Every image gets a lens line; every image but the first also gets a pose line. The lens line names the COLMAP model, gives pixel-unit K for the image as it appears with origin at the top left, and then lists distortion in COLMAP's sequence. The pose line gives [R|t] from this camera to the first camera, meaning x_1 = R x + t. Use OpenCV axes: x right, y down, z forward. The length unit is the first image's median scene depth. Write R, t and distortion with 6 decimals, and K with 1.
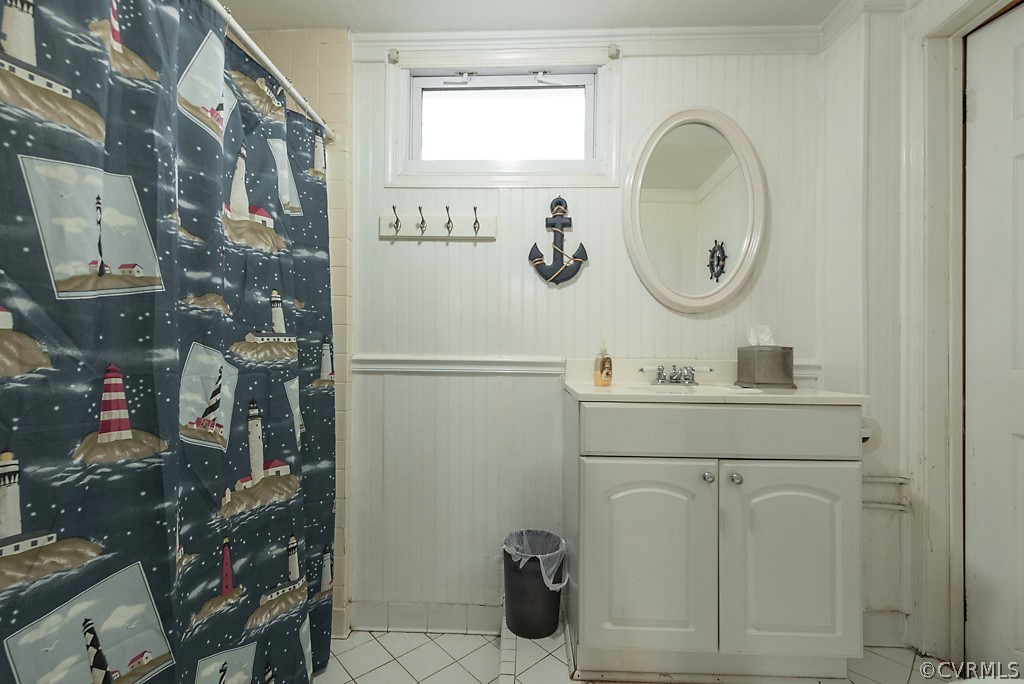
lens RADIAL K [[453.7, 0, 512.7], [0, 453.7, 345.5], [0, 0, 1]] dist [0.009138, -0.002088]
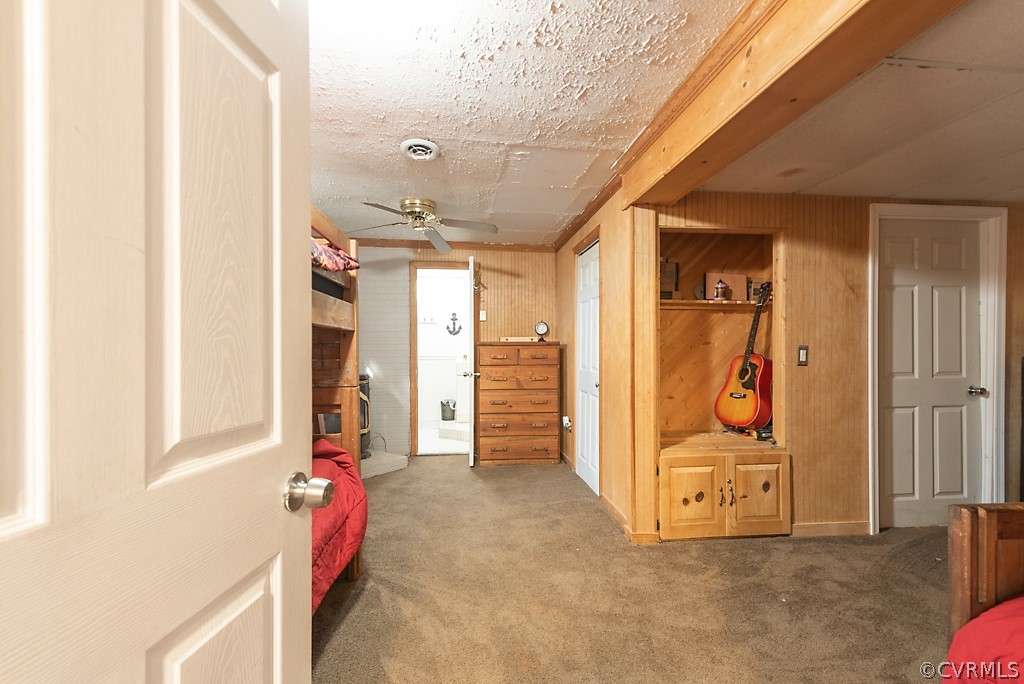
lens RADIAL K [[453.7, 0, 510.6], [0, 453.7, 345.6], [0, 0, 1]] dist [0.009138, -0.002088]
pose [[0.988263, -0.005551, 0.152661, -0.014290], [0.004306, 0.999955, 0.008482, -0.079455], [-0.152701, -0.007725, 0.988242, -2.861551]]
